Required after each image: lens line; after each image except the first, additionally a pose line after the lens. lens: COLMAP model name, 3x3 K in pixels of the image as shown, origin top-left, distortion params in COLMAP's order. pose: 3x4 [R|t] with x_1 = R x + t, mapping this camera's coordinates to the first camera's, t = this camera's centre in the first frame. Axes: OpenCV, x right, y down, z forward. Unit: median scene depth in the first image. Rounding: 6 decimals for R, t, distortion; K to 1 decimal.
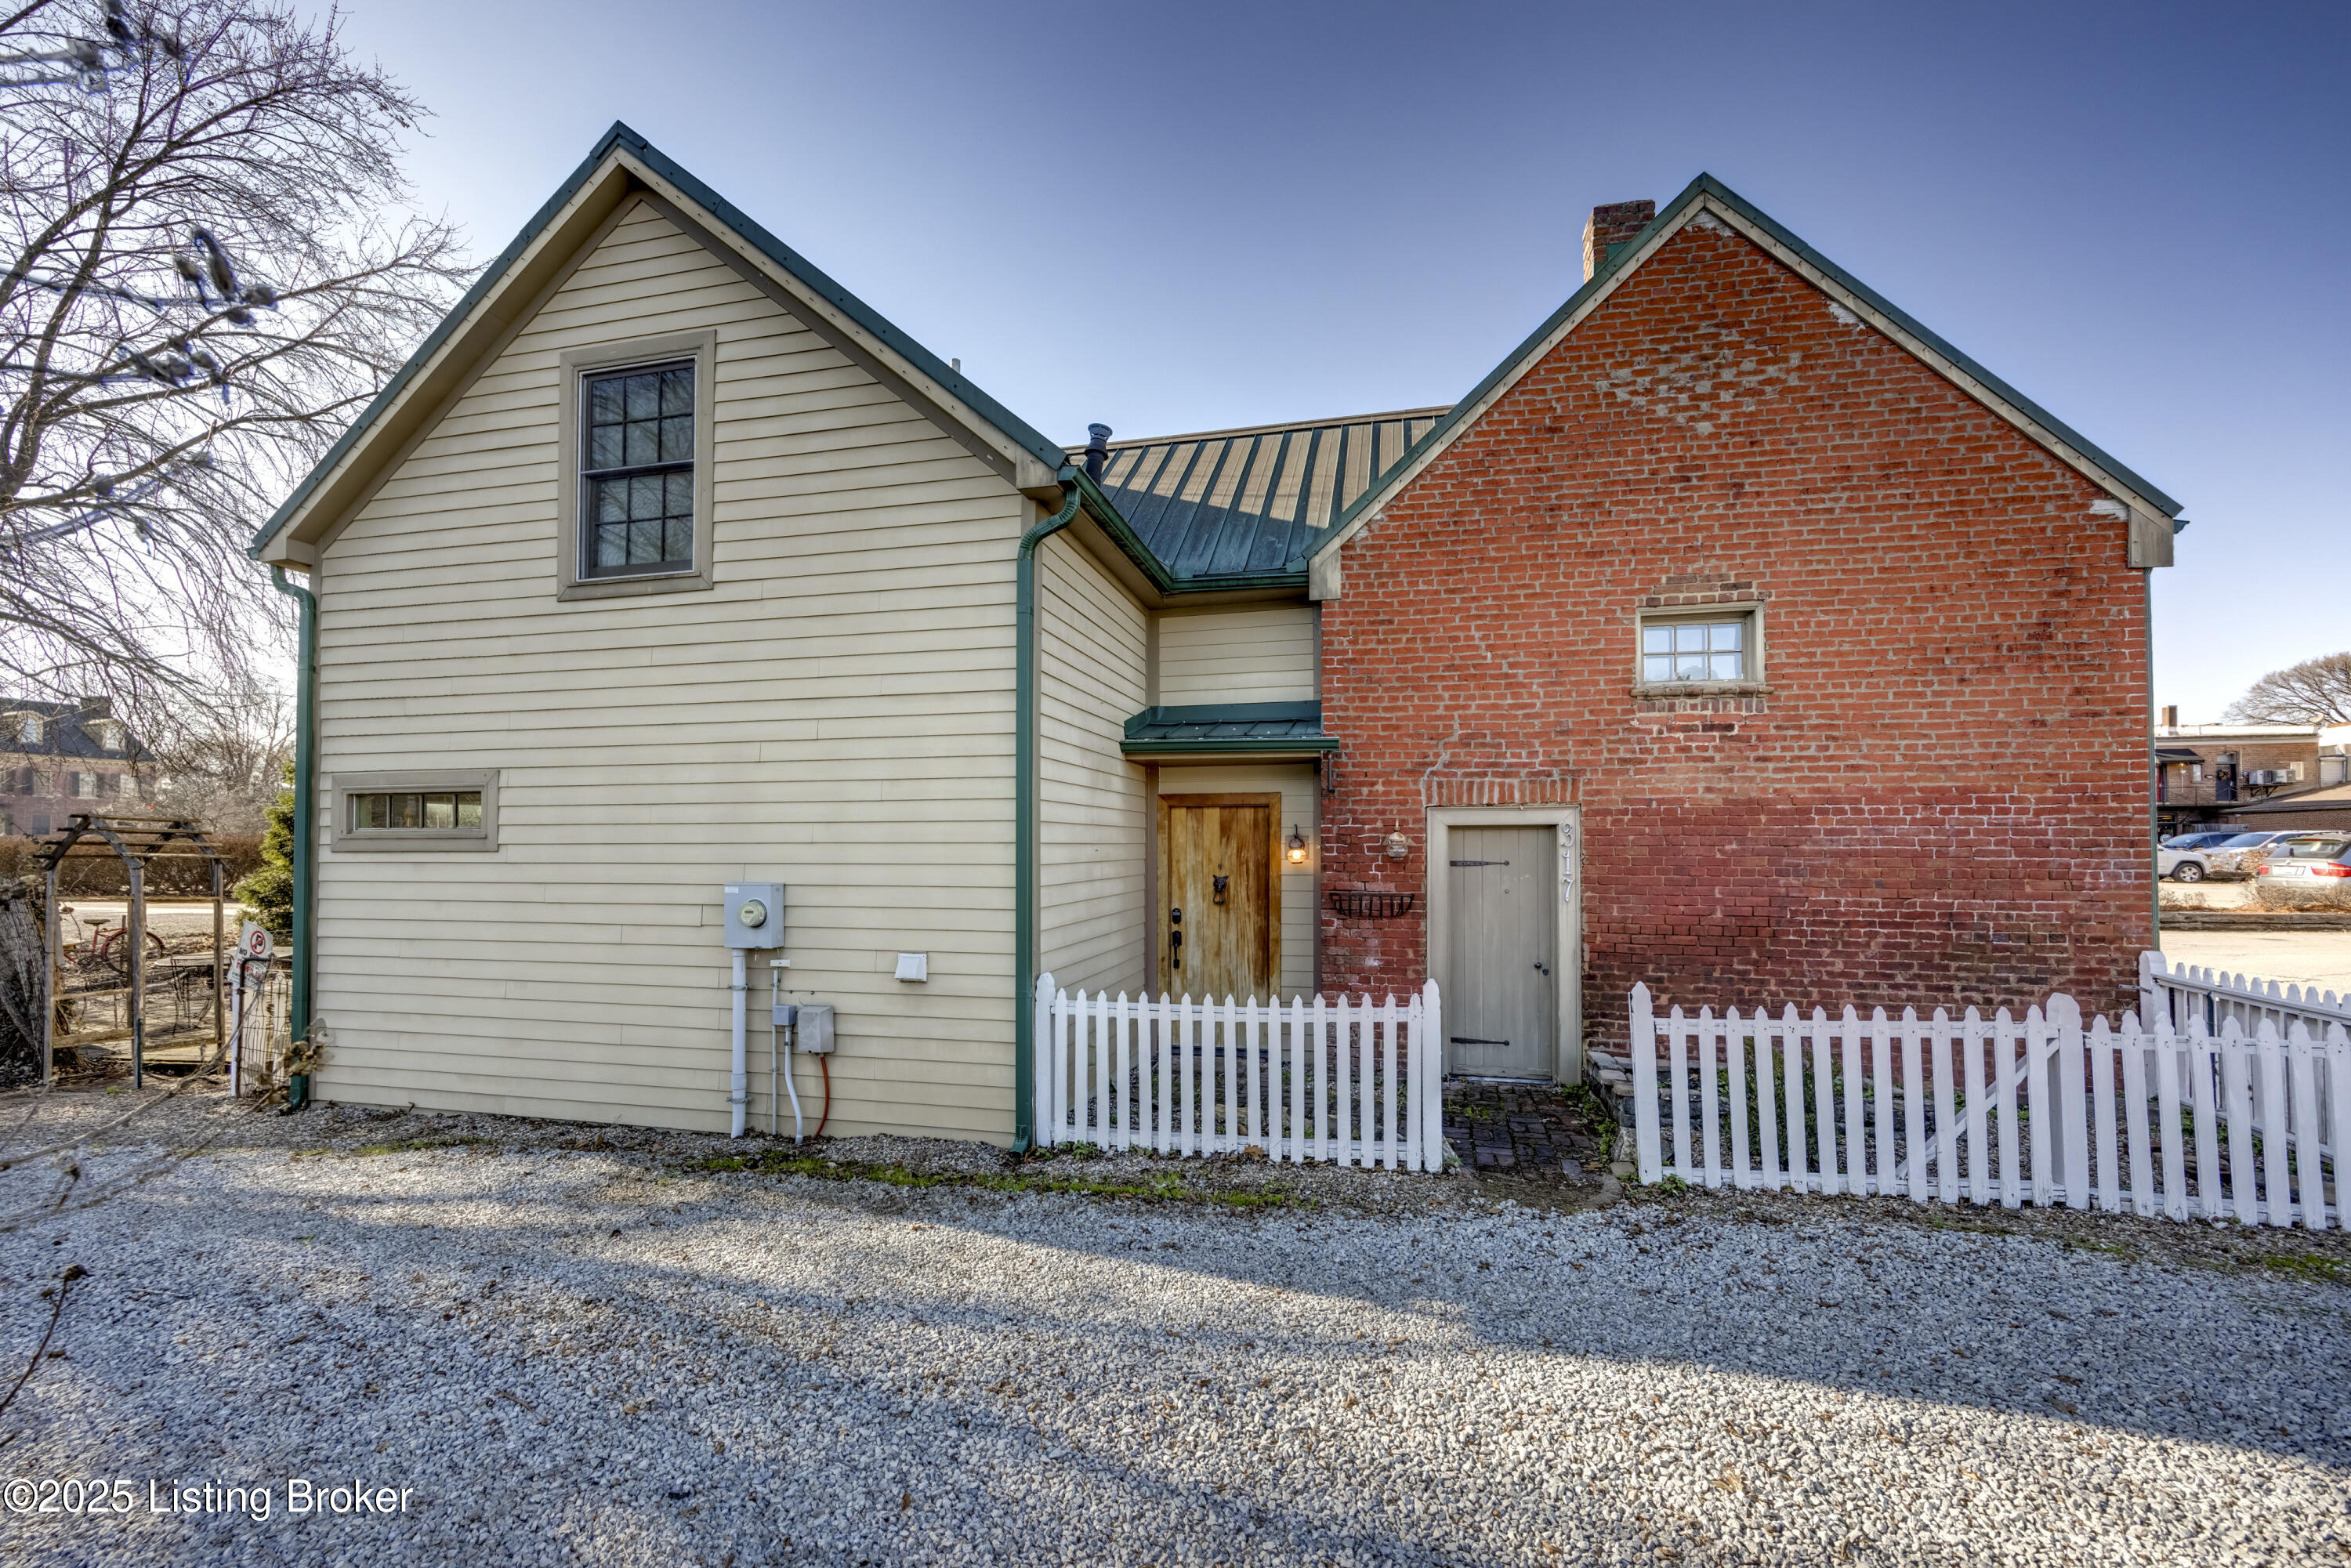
lens RADIAL K [[948.9, 0, 1180.3], [0, 948.9, 837.0], [0, 0, 1]] dist [-0.000284, -0.000035]
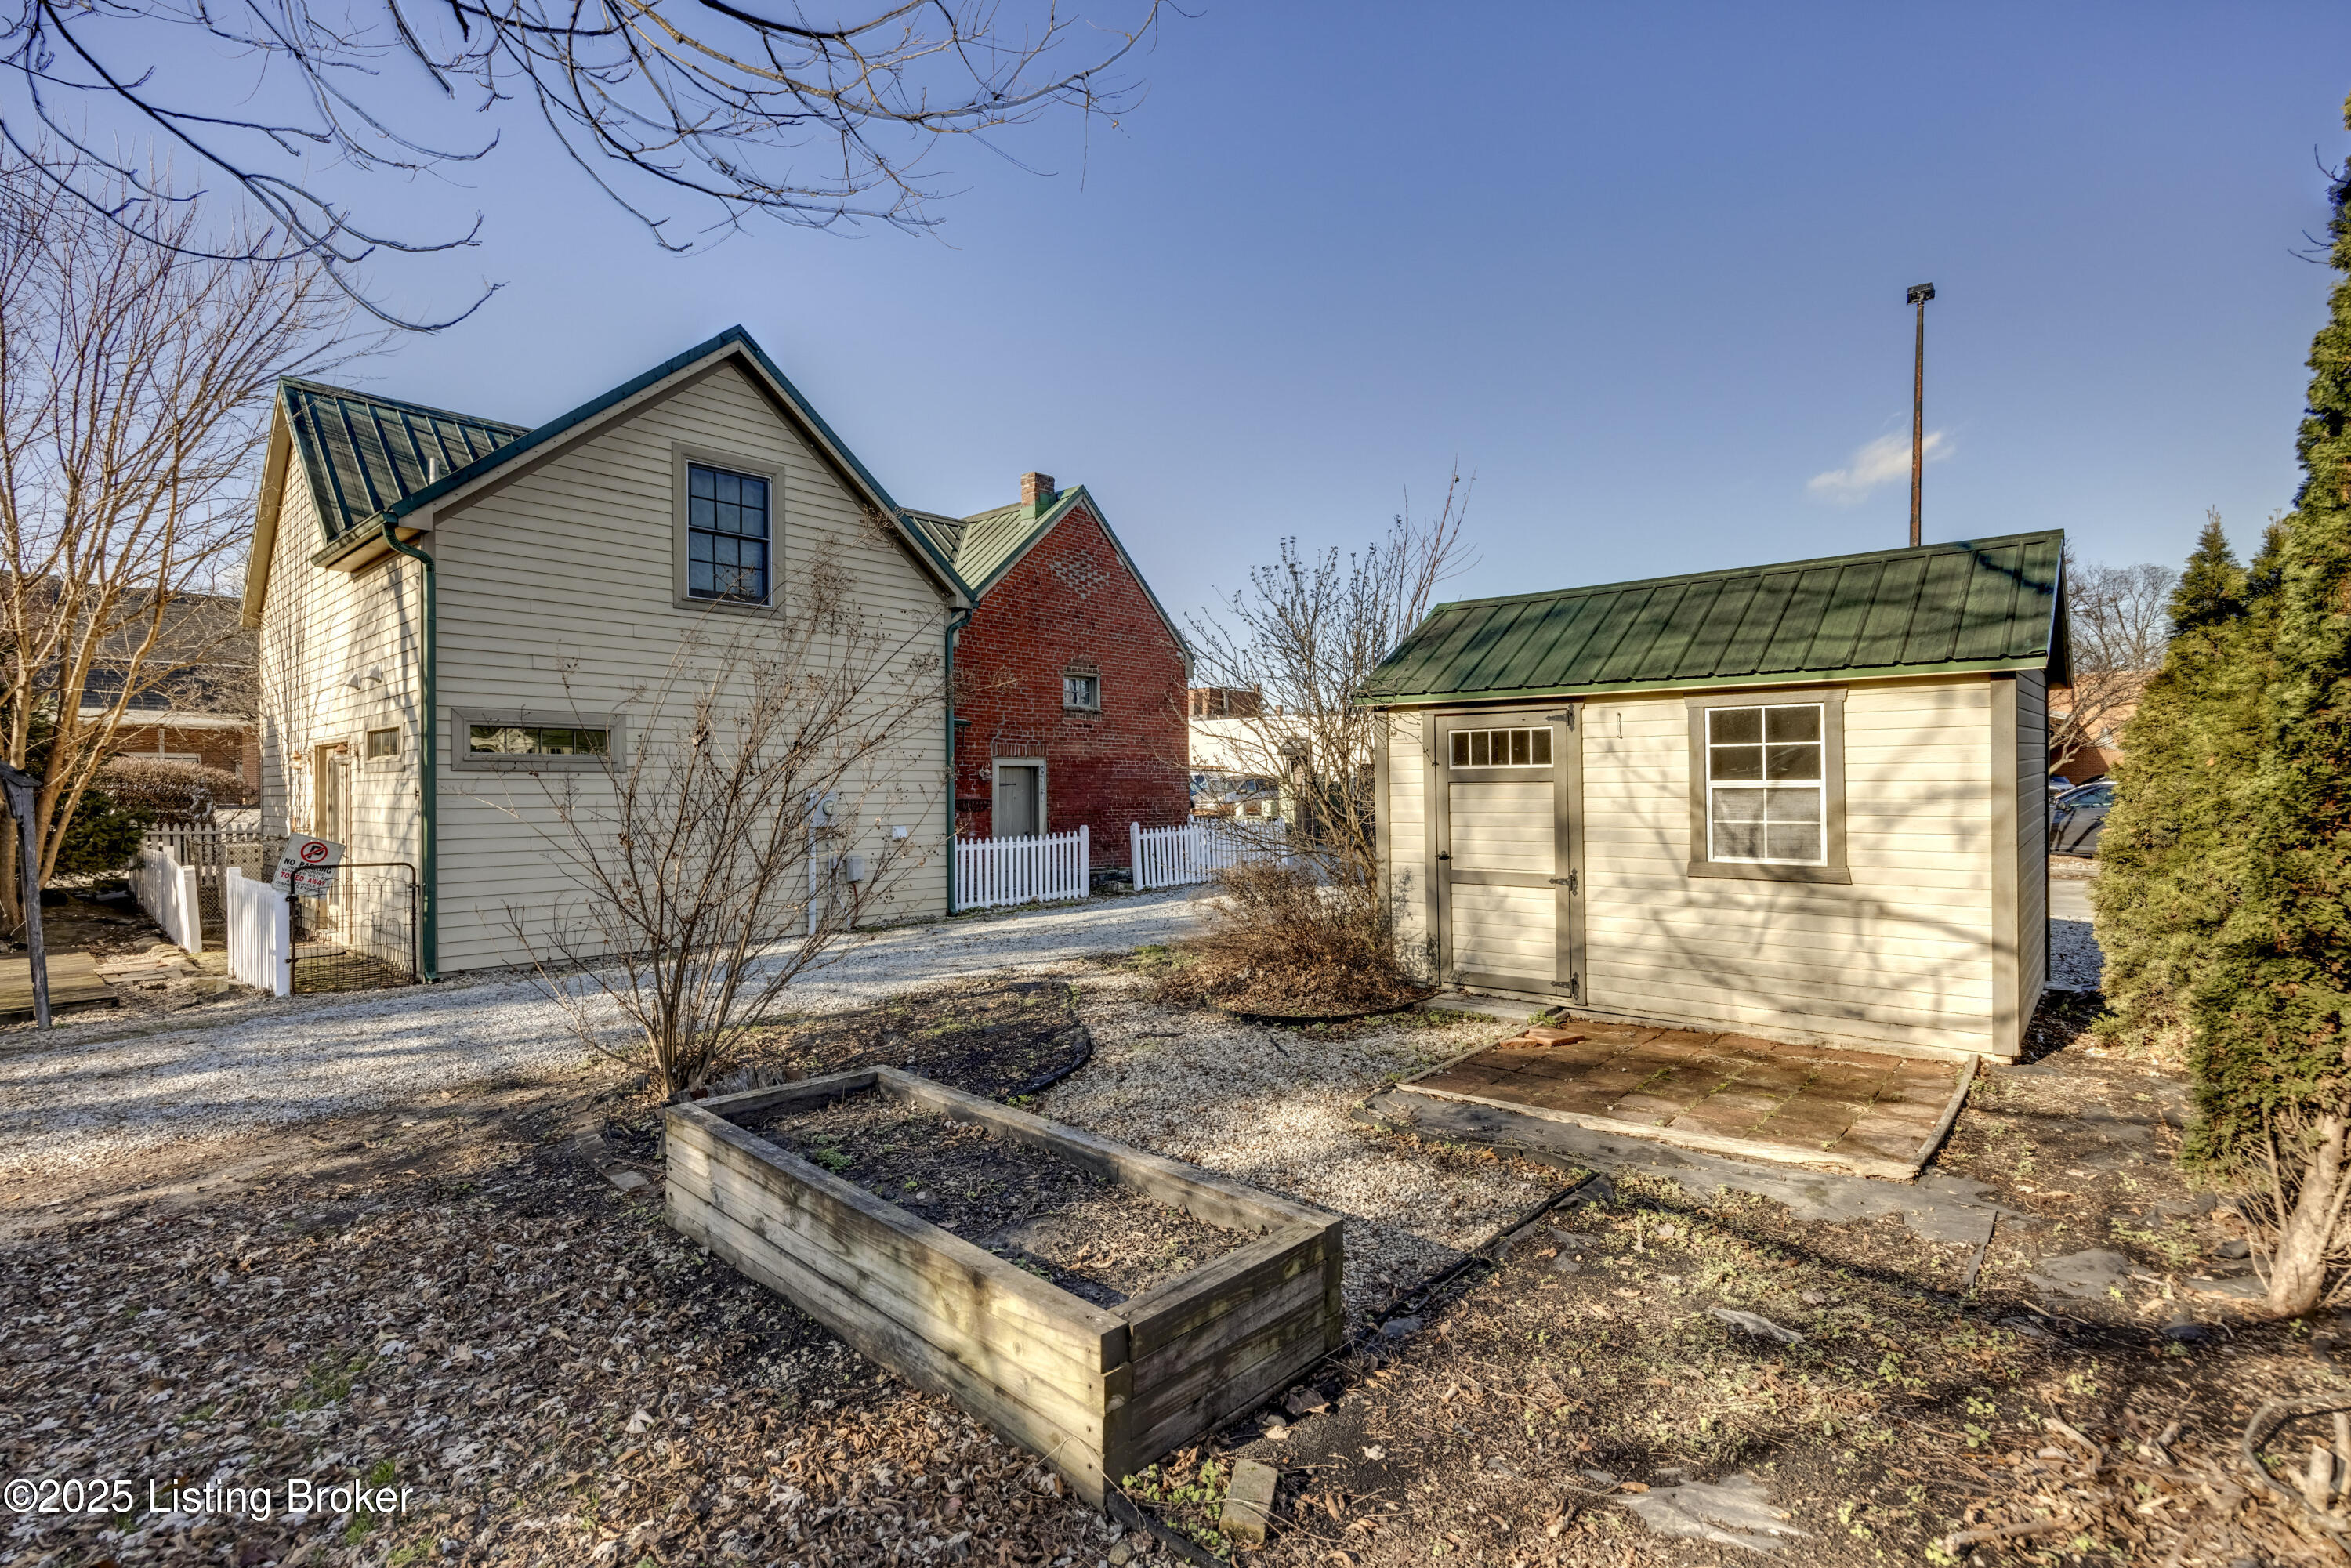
lens RADIAL K [[1086.1, 0, 1175.5], [0, 1086.1, 784.0], [0, 0, 1]] dist [-0.000372, -0.000045]
pose [[0.497369, 0.004274, 0.867529, -1.763180], [-0.005475, 0.999983, -0.001788, 0.033519], [-0.867522, -0.003861, 0.497384, -0.558992]]
